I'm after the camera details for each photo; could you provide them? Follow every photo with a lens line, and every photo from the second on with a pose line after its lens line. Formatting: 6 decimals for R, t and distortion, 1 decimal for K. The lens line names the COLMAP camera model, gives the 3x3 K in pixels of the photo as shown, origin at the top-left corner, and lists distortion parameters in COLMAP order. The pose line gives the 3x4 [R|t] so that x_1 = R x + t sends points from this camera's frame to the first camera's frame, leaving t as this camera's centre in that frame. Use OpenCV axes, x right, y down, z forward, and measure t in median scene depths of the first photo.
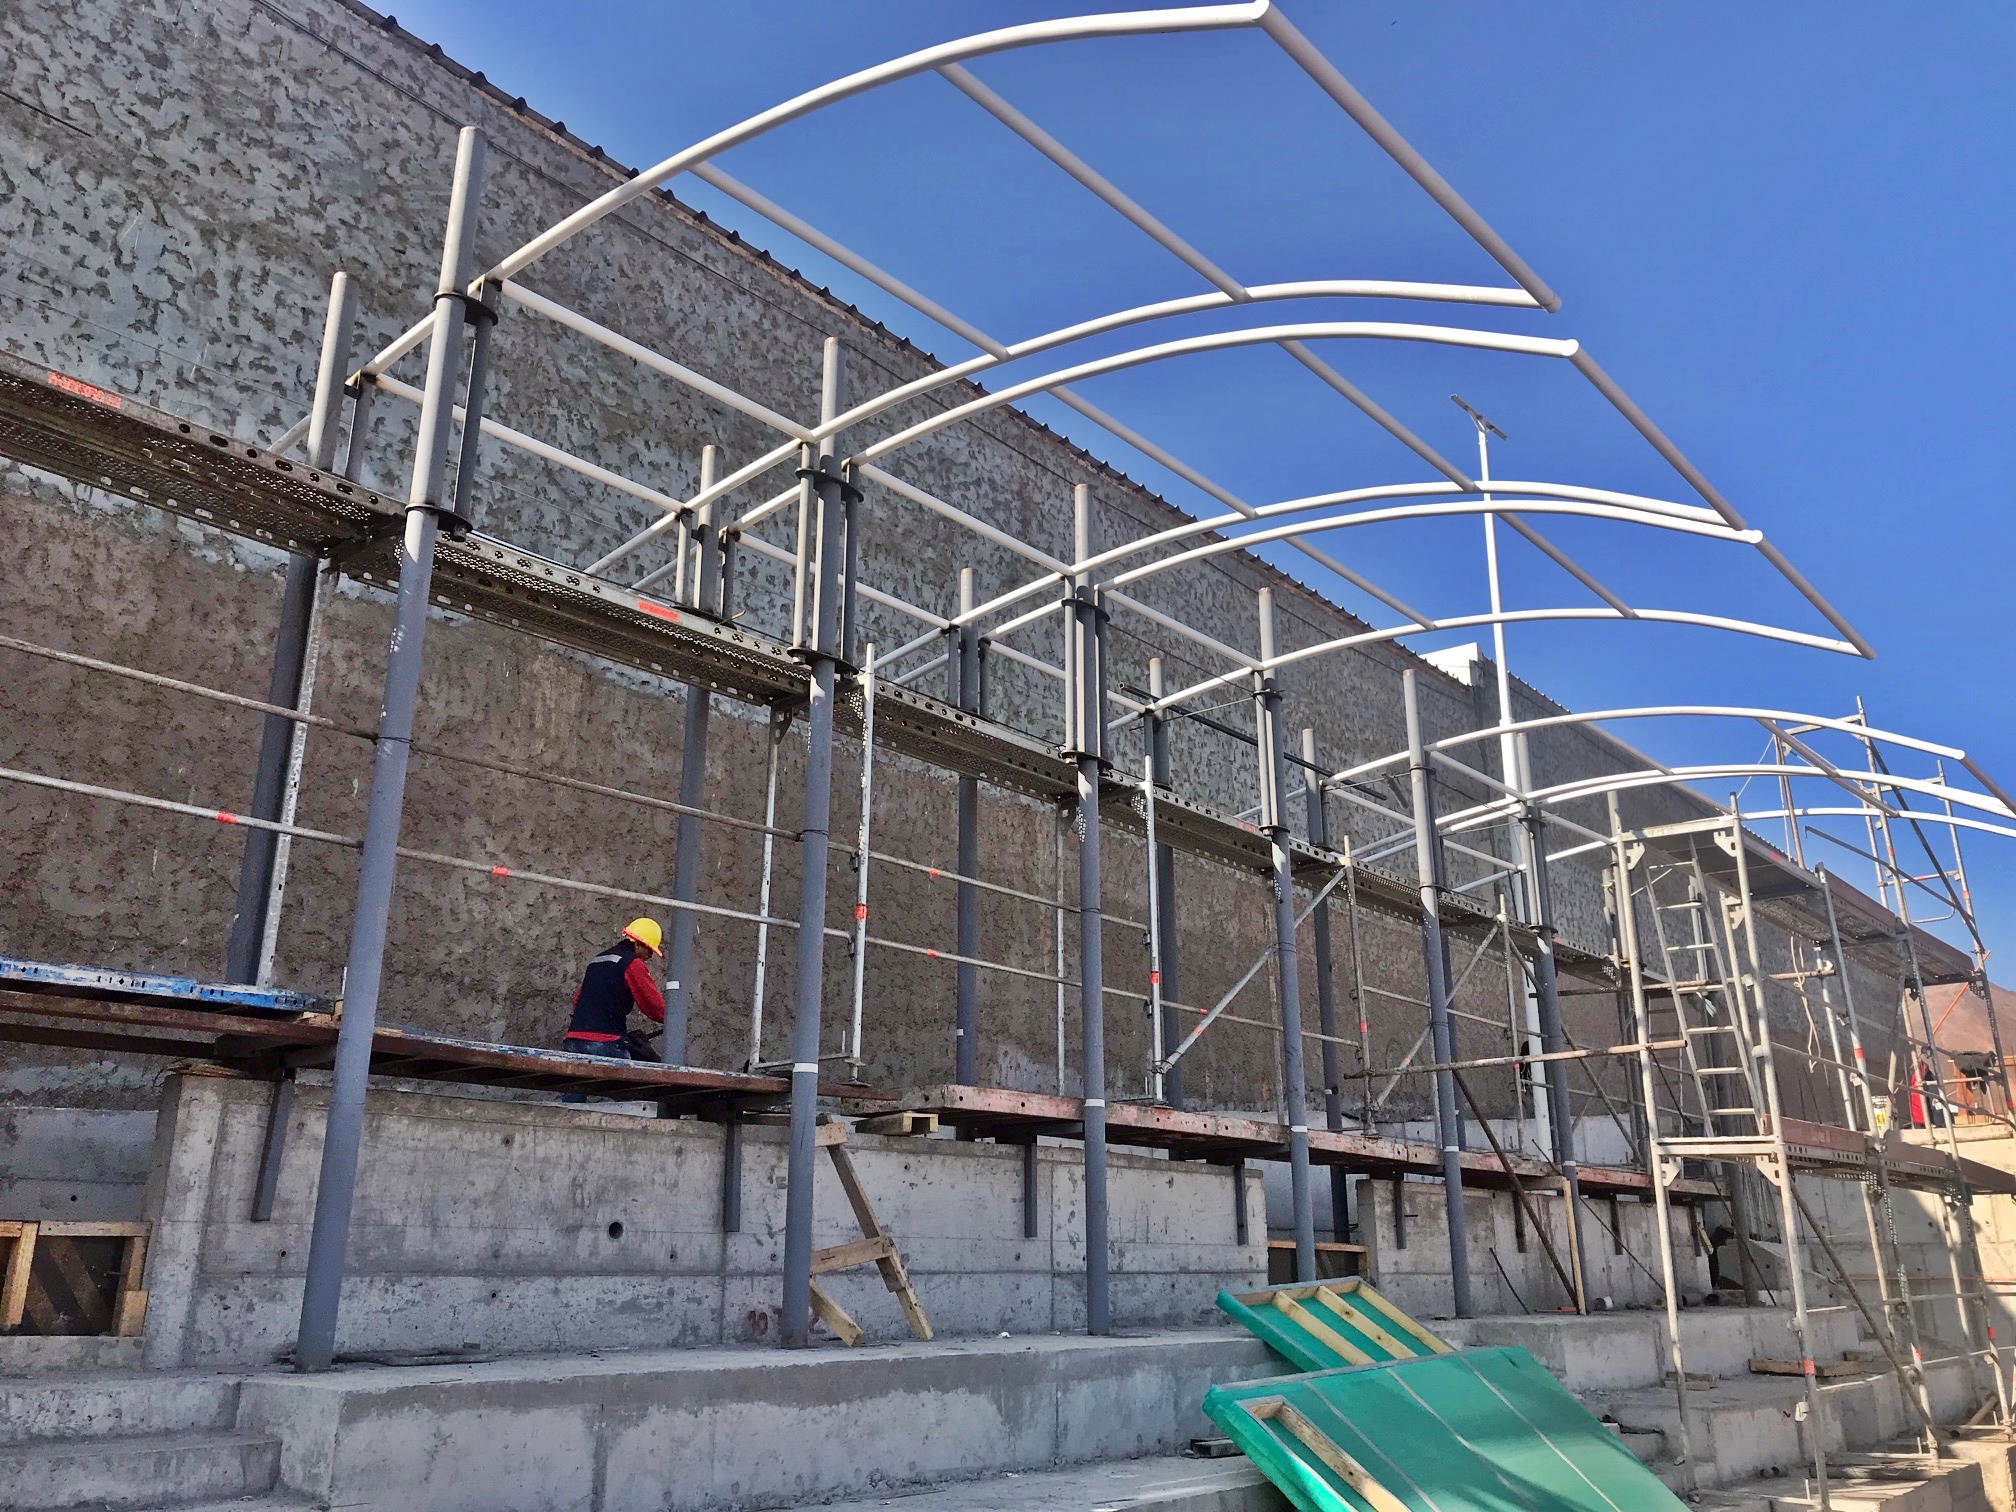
lens RADIAL K [[1642.8, 0, 1005.7], [0, 1642.8, 749.4], [0, 0, 1]] dist [-0.007226, -0.006030]
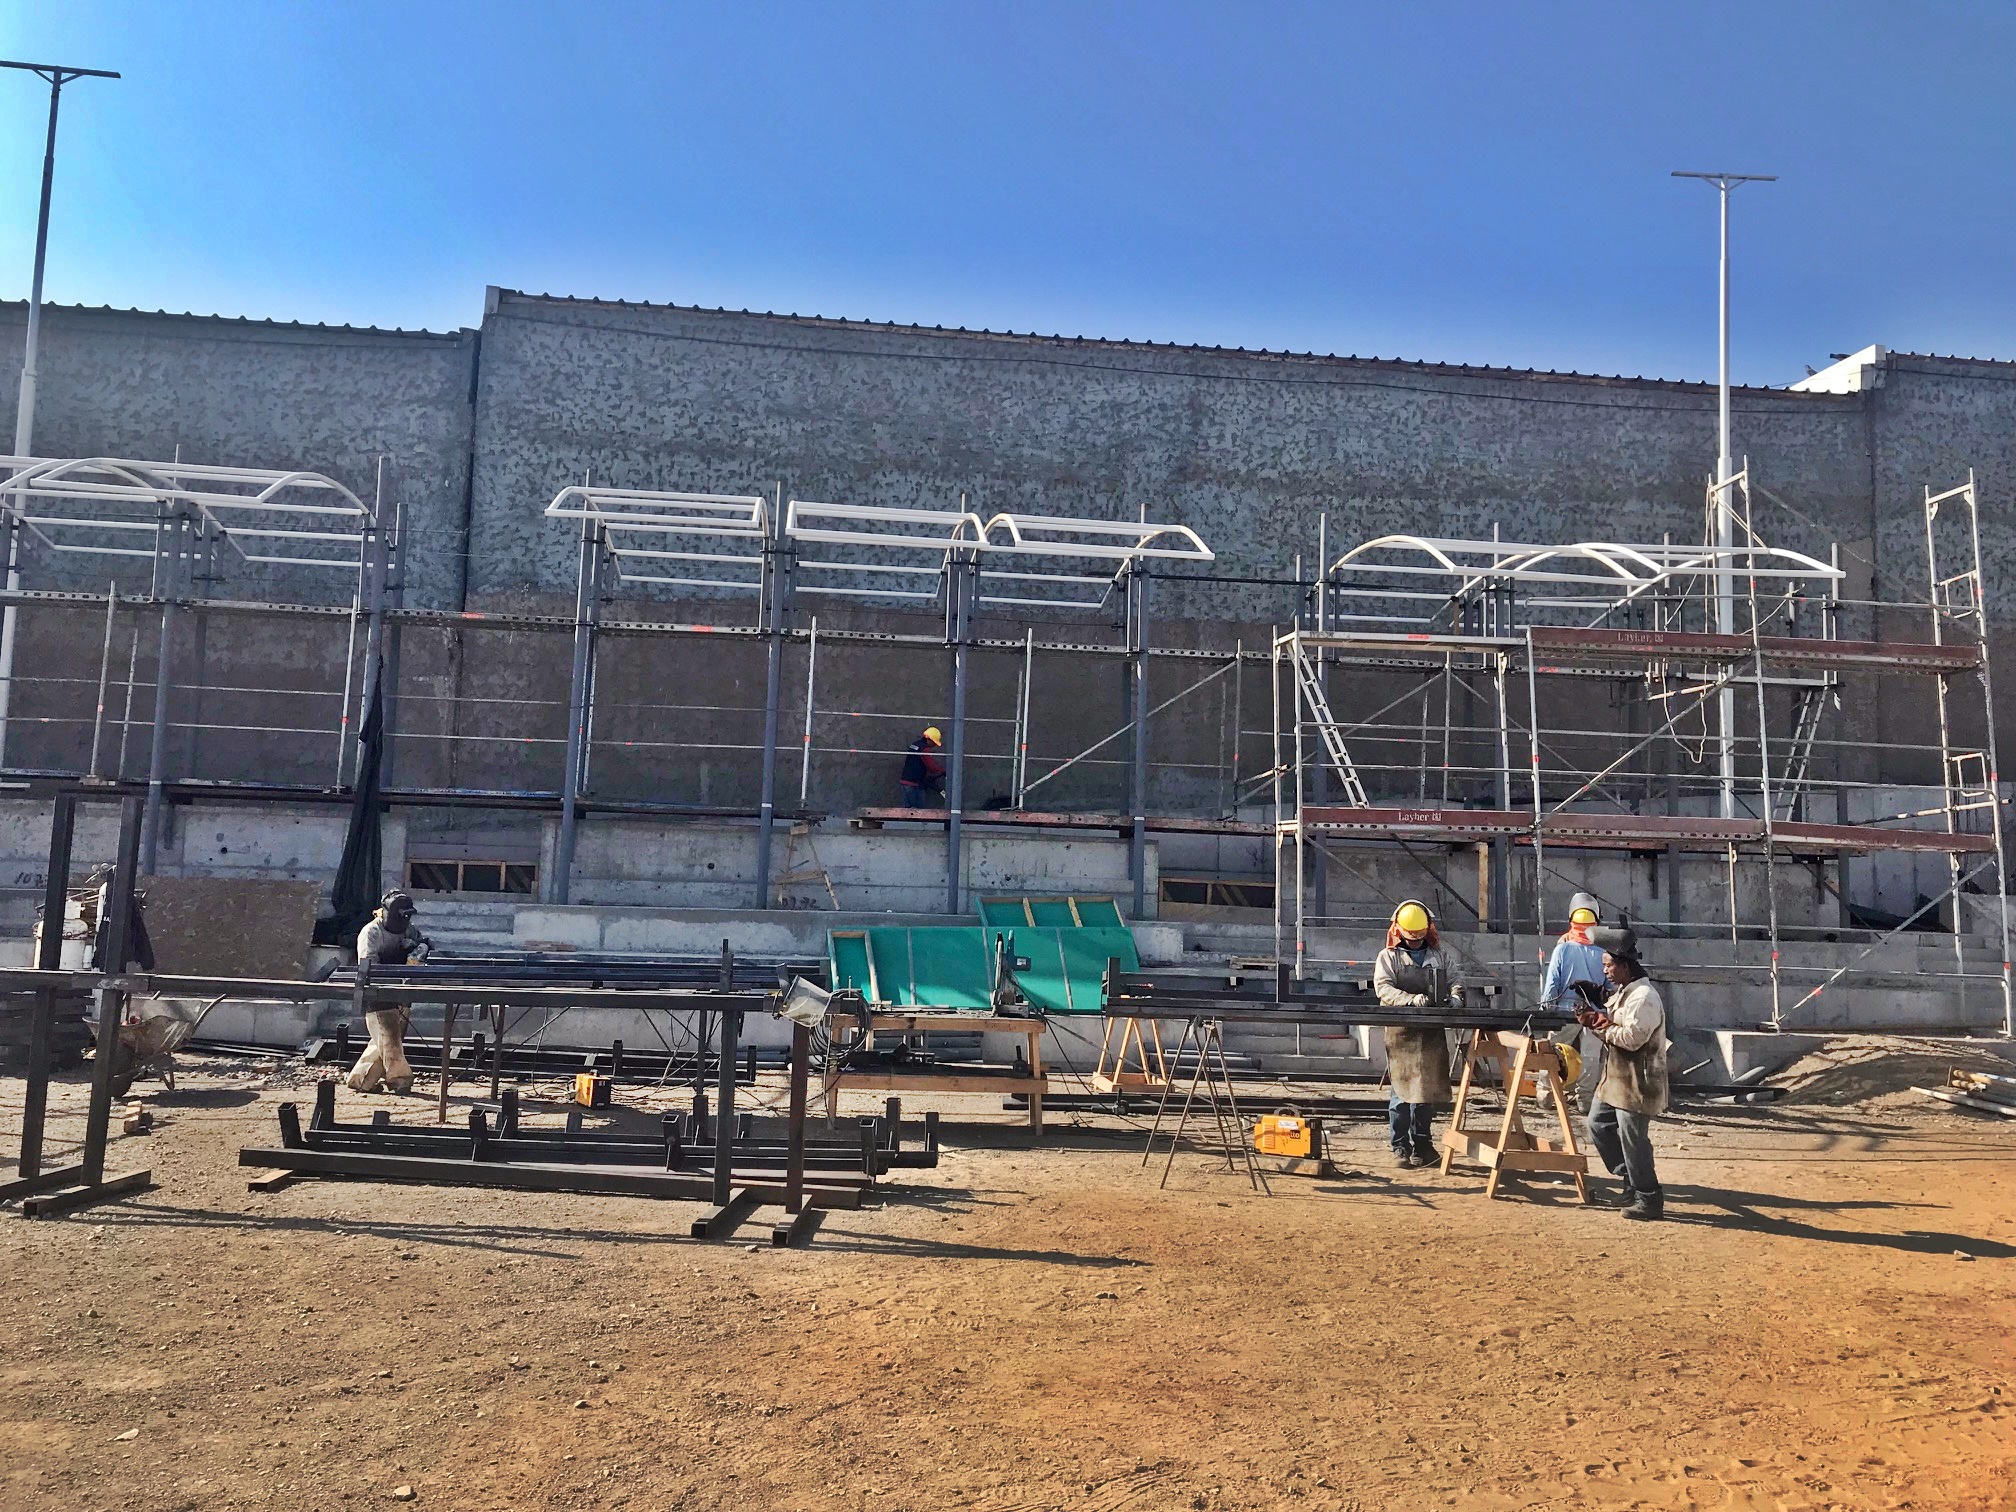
lens RADIAL K [[1642.8, 0, 1010.9], [0, 1642.8, 751.3], [0, 0, 1]] dist [-0.007226, -0.006030]
pose [[0.726532, -0.045868, -0.685600, 1.432673], [0.180128, 0.975590, 0.125613, -0.102092], [0.663103, -0.214757, 0.717059, -0.410021]]
